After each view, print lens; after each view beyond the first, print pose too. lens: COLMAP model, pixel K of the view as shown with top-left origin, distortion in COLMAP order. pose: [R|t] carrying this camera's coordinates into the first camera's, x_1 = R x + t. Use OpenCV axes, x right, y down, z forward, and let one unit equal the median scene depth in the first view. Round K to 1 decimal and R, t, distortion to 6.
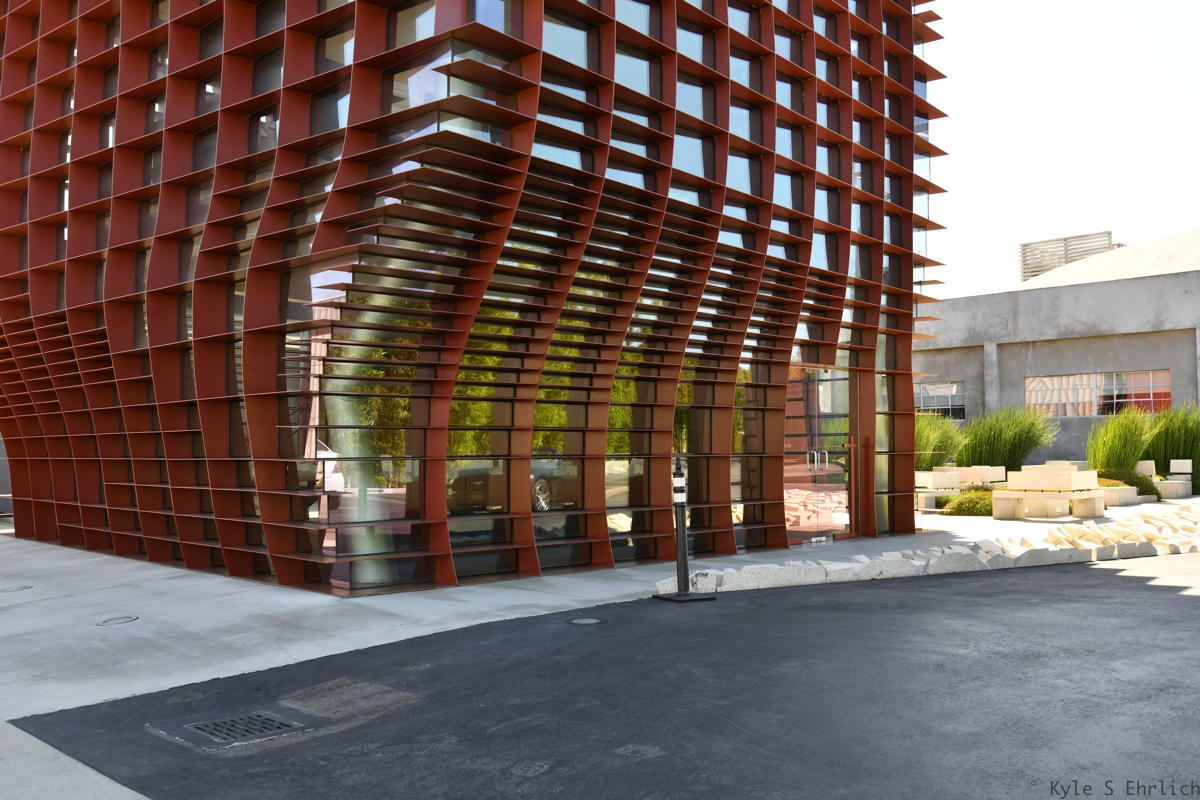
lens RADIAL K [[1095.1, 0, 594.1], [0, 1095.1, 408.6], [0, 0, 1]] dist [-0.024553, 0.000643]
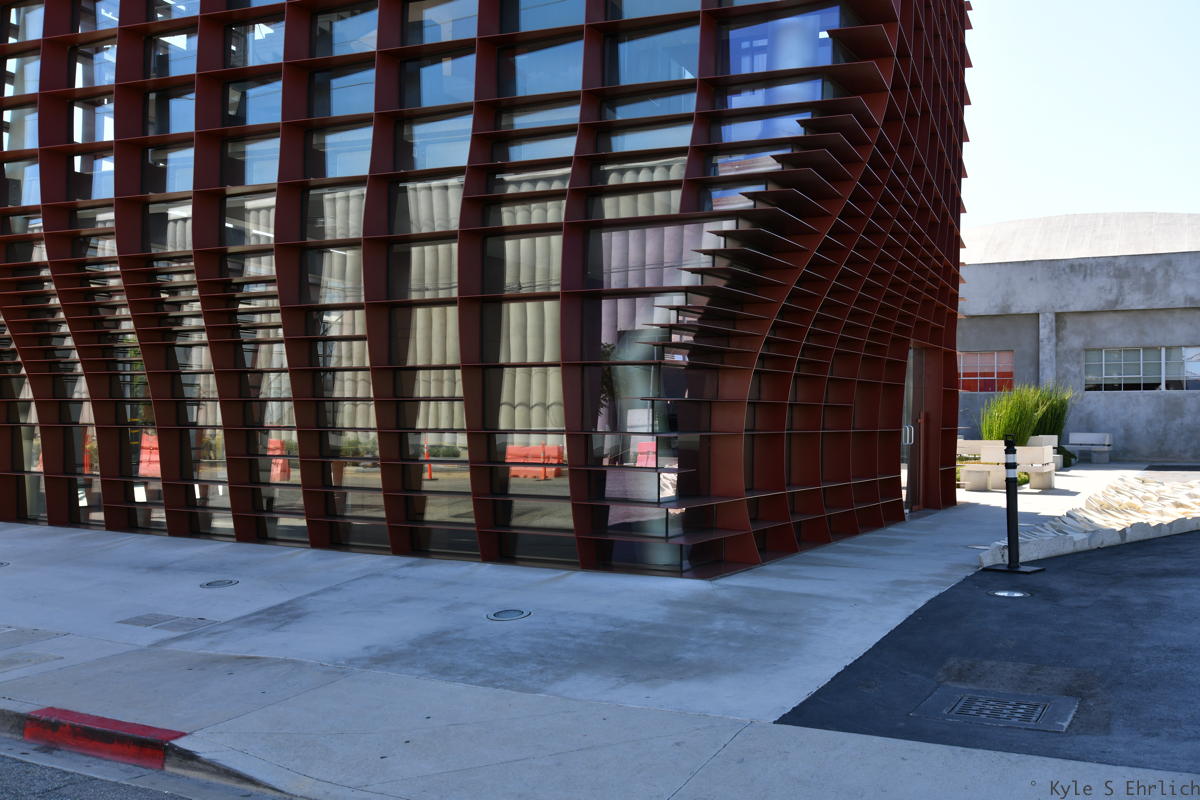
lens RADIAL K [[1165.7, 0, 597.2], [0, 1165.7, 411.8], [0, 0, 1]] dist [-0.019579, -0.002763]
pose [[0.955710, 0.013927, 0.293979, -0.278473], [-0.023953, 0.999247, 0.030530, -0.001119], [-0.293333, -0.036219, 0.955324, 0.027657]]
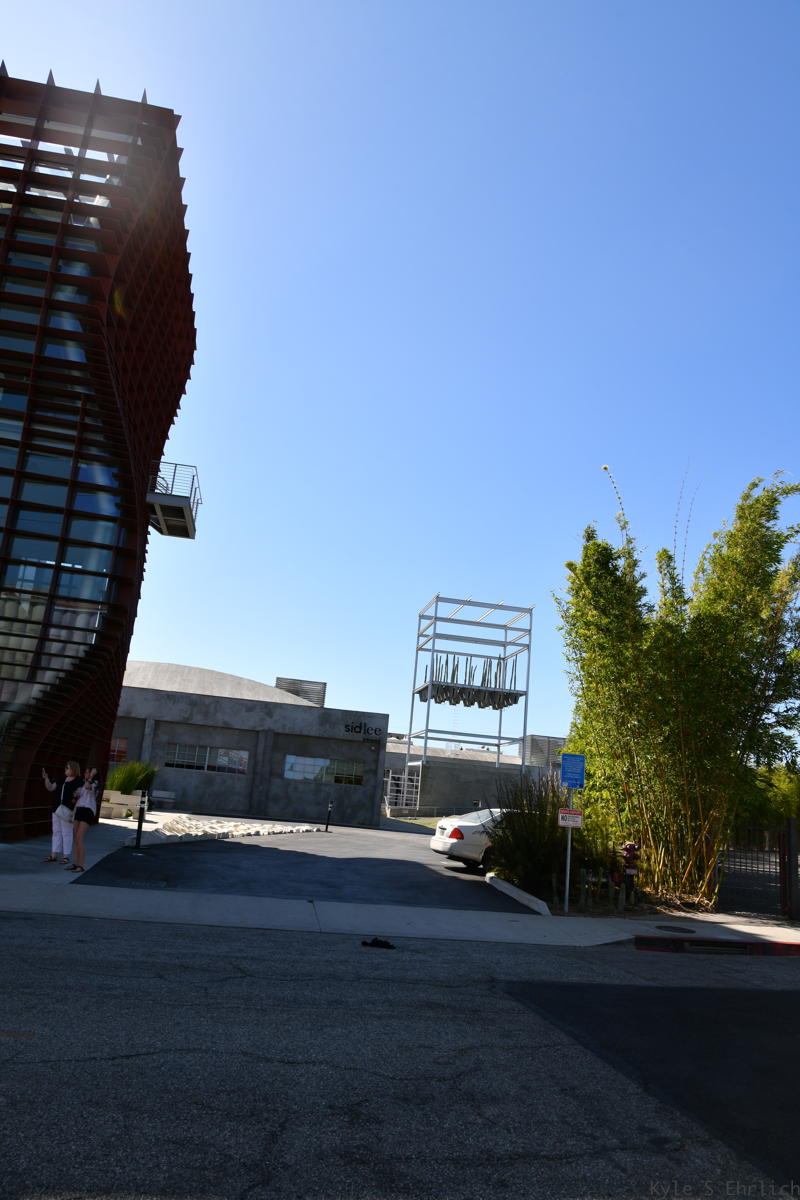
lens RADIAL K [[828.4, 0, 388.9], [0, 828.4, 604.2], [0, 0, 1]] dist [-0.030526, -0.000193]
pose [[0.561714, 0.251202, 0.788273, -0.531306], [-0.127238, 0.967685, -0.217708, -0.011363], [-0.817489, 0.021991, 0.575525, -0.238315]]
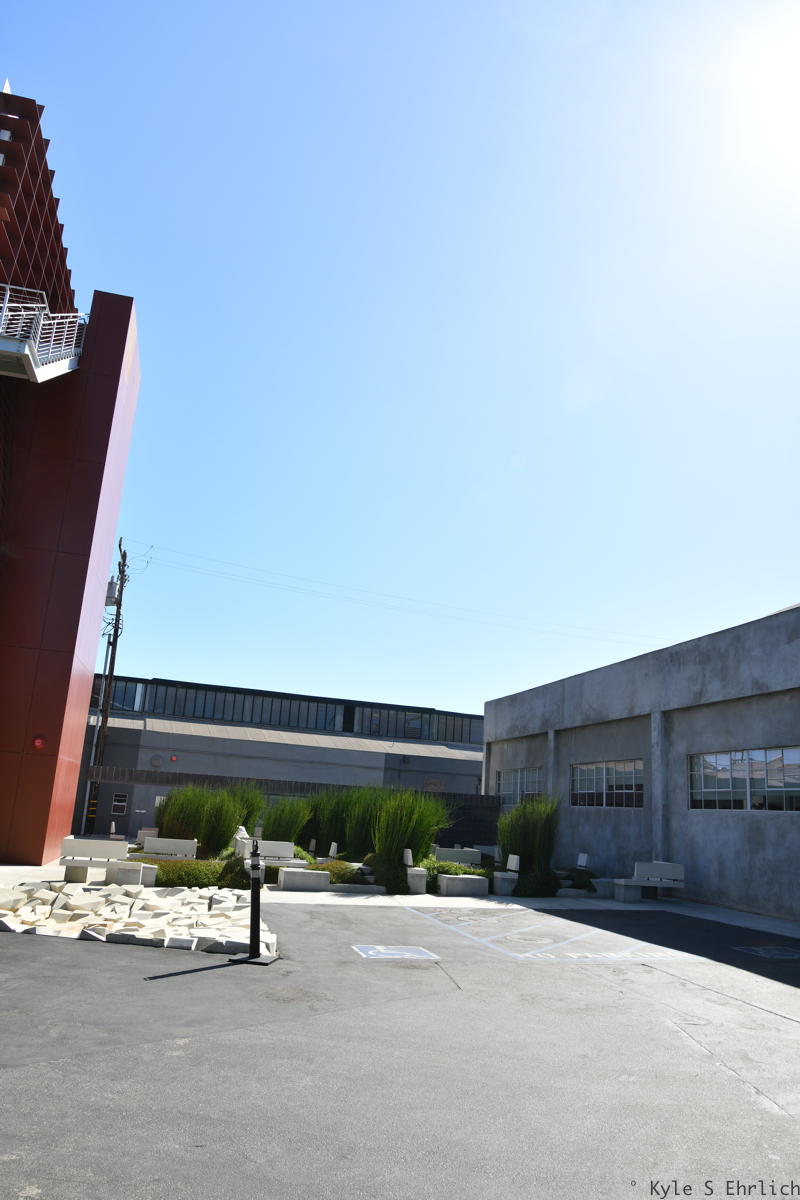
lens RADIAL K [[825.9, 0, 394.3], [0, 825.9, 605.0], [0, 0, 1]] dist [-0.033637, 0.001307]
pose [[0.871293, -0.057221, -0.487416, 0.958664], [-0.049456, 0.977886, -0.203207, -0.016054], [0.488265, 0.201159, 0.849195, 0.385719]]
